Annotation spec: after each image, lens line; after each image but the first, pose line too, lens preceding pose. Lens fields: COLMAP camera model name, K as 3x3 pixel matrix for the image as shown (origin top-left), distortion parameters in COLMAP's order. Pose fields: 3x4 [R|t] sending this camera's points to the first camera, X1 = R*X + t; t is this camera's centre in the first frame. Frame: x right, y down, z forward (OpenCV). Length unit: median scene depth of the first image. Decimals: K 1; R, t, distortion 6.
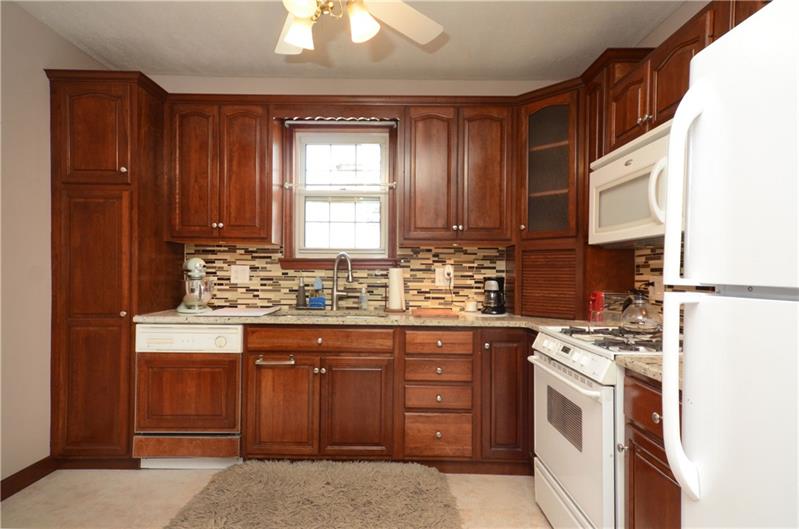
lens RADIAL K [[457.7, 0, 391.5], [0, 457.7, 272.8], [0, 0, 1]] dist [0.036185, 0.000036]
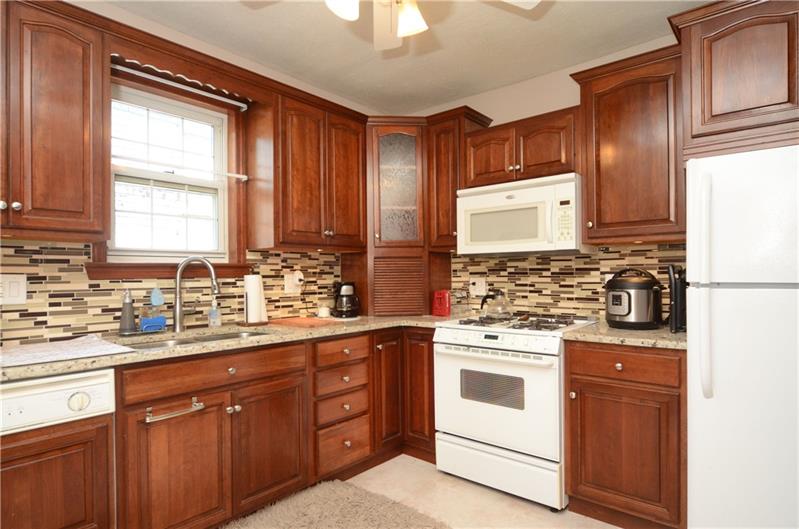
lens RADIAL K [[442.8, 0, 398.0], [0, 442.8, 273.1], [0, 0, 1]] dist [-0.004297, -0.000119]
pose [[0.645386, -0.013038, 0.763746, -0.447340], [0.016057, 0.999865, 0.003500, -0.012073], [-0.763688, 0.010004, 0.645508, 0.248609]]
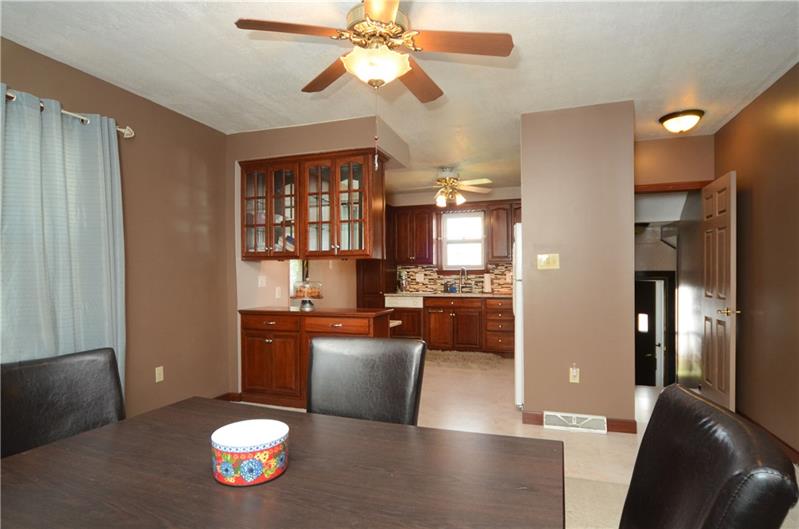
lens RADIAL K [[442.8, 0, 398.0], [0, 442.8, 273.1], [0, 0, 1]] dist [-0.004297, -0.000119]
pose [[0.947049, -0.016829, -0.320649, 0.287736], [0.014612, 0.999850, -0.009319, 0.000055], [0.320757, 0.004140, 0.947152, -1.174262]]
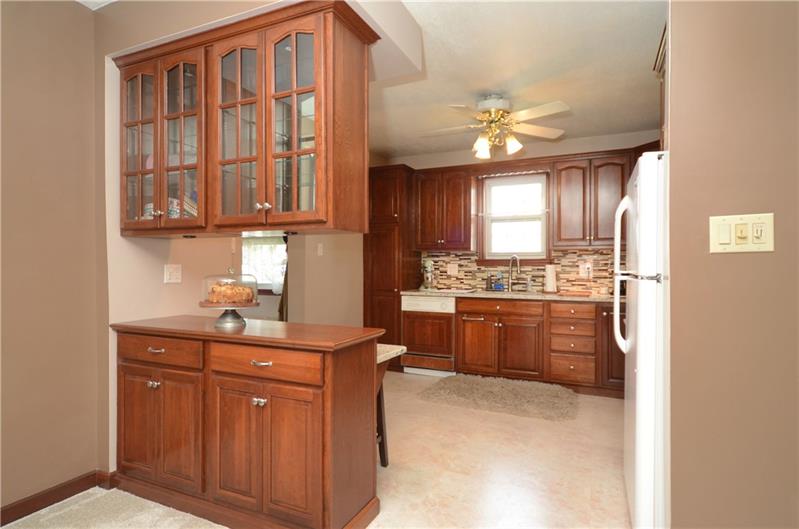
lens RADIAL K [[442.8, 0, 398.0], [0, 442.8, 273.1], [0, 0, 1]] dist [-0.004297, -0.000119]
pose [[0.911305, -0.001452, -0.411730, 0.153103], [0.005926, 0.999936, 0.009592, 0.000305], [0.411689, -0.011181, 0.911256, -0.551745]]
